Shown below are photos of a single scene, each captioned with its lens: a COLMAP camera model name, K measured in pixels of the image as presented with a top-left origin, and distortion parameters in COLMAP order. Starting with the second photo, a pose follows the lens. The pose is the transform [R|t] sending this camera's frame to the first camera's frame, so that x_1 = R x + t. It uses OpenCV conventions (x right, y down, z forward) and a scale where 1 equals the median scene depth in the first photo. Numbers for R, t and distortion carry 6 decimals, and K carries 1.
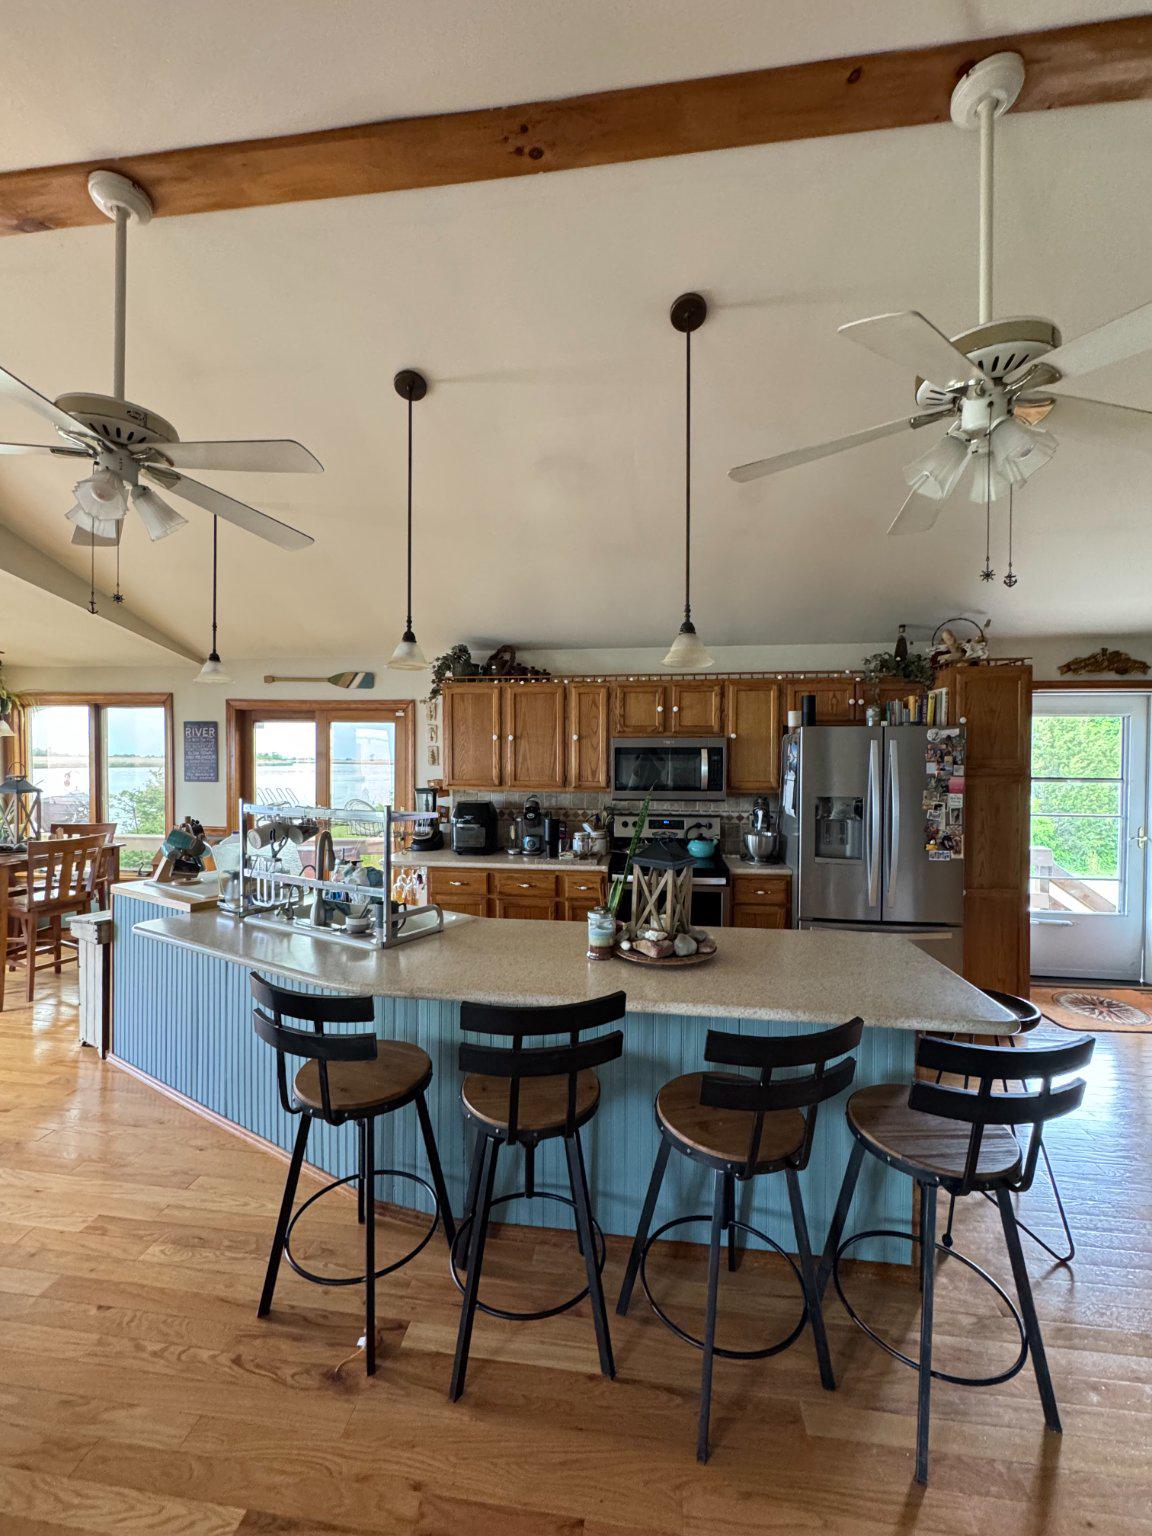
lens RADIAL K [[615.6, 0, 577.3], [0, 615.6, 770.3], [0, 0, 1]] dist [-0.002229, 0.001669]
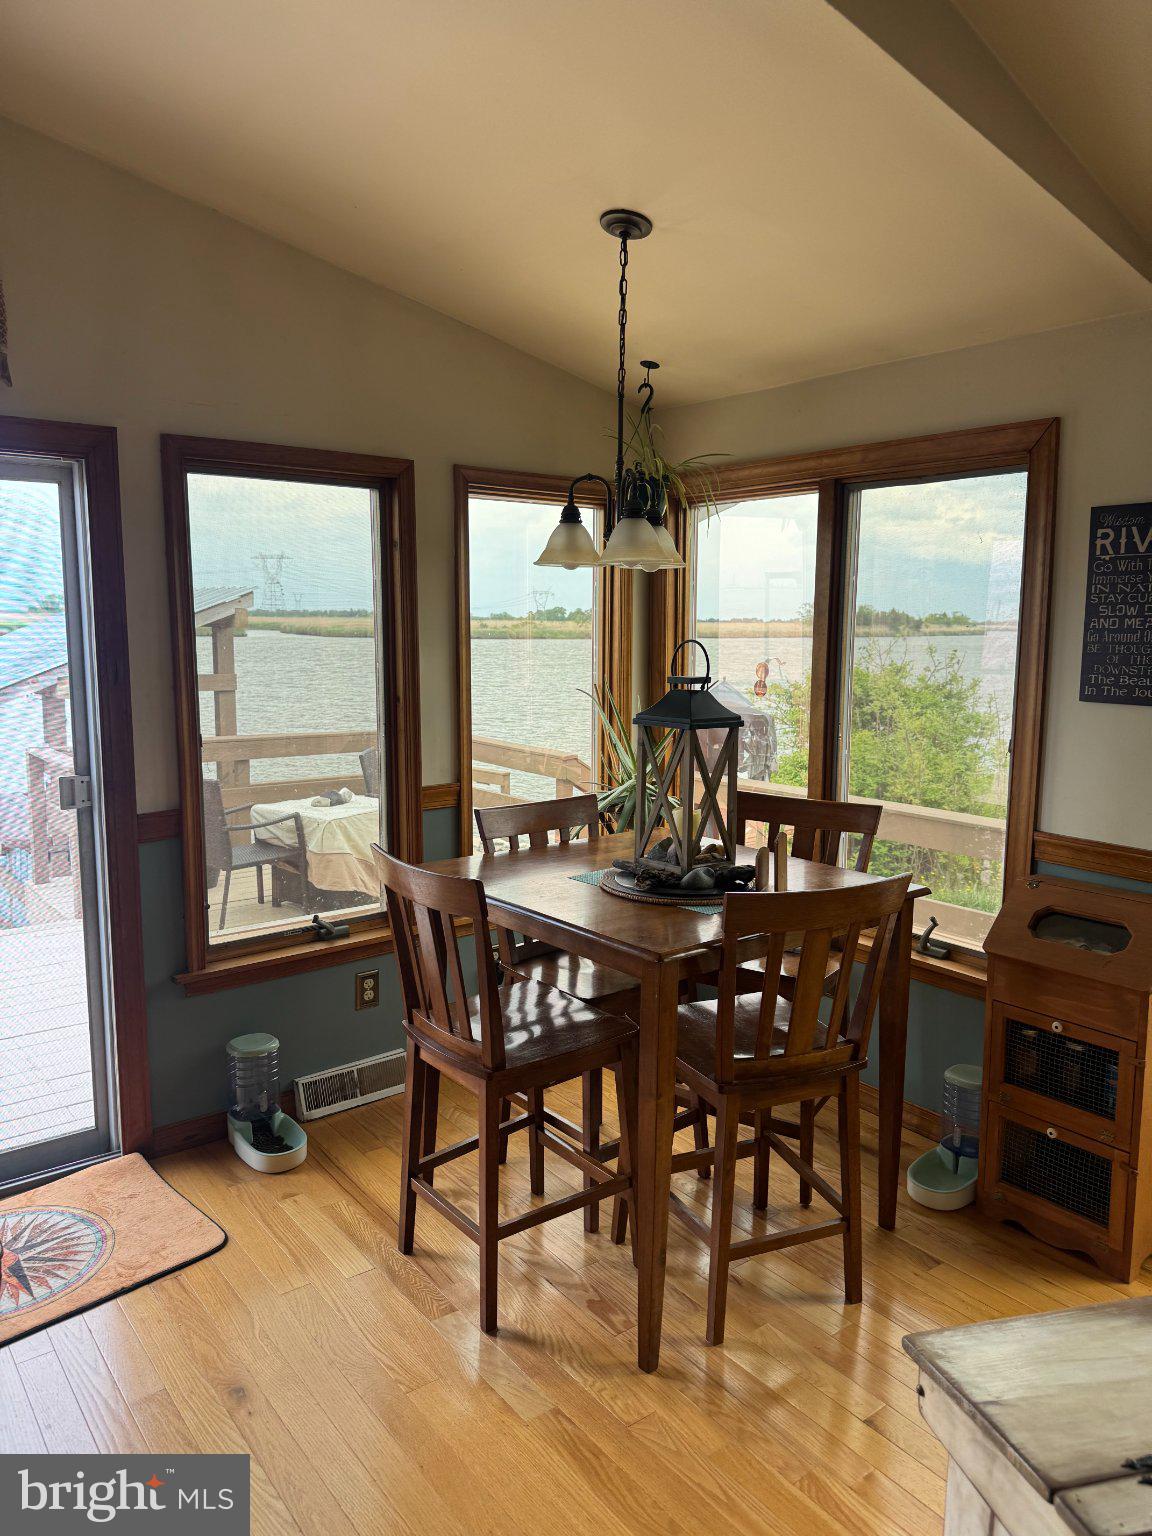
lens RADIAL K [[1065.3, 0, 579.0], [0, 1065.3, 766.6], [0, 0, 1]] dist [0.062634, -0.074998]
pose [[0.705413, 0.090804, -0.702956, -0.802290], [-0.012008, 0.993149, 0.116240, -0.017499], [0.708695, -0.073556, 0.701670, 0.796763]]
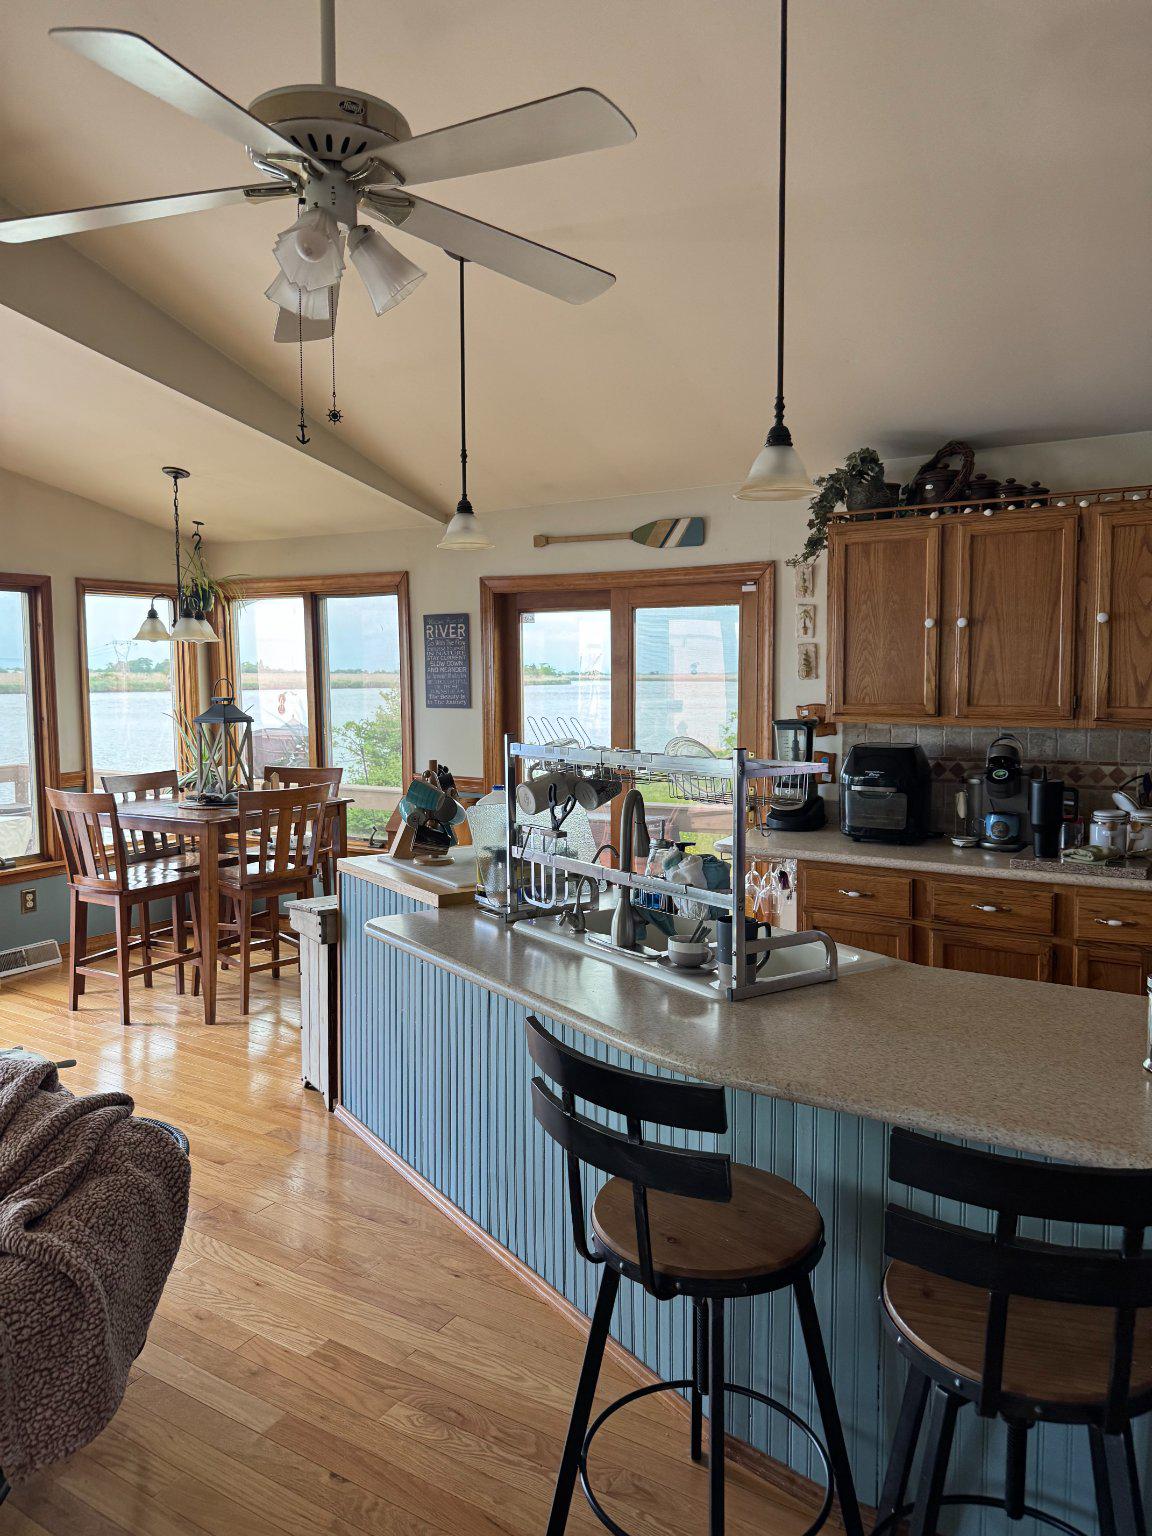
lens RADIAL K [[1065.3, 0, 571.9], [0, 1065.3, 770.9], [0, 0, 1]] dist [0.062634, -0.074998]
pose [[0.909254, 0.026415, -0.415402, -0.046741], [0.003885, 0.997402, 0.071927, 0.008222], [0.416223, -0.067014, 0.906790, 0.062085]]
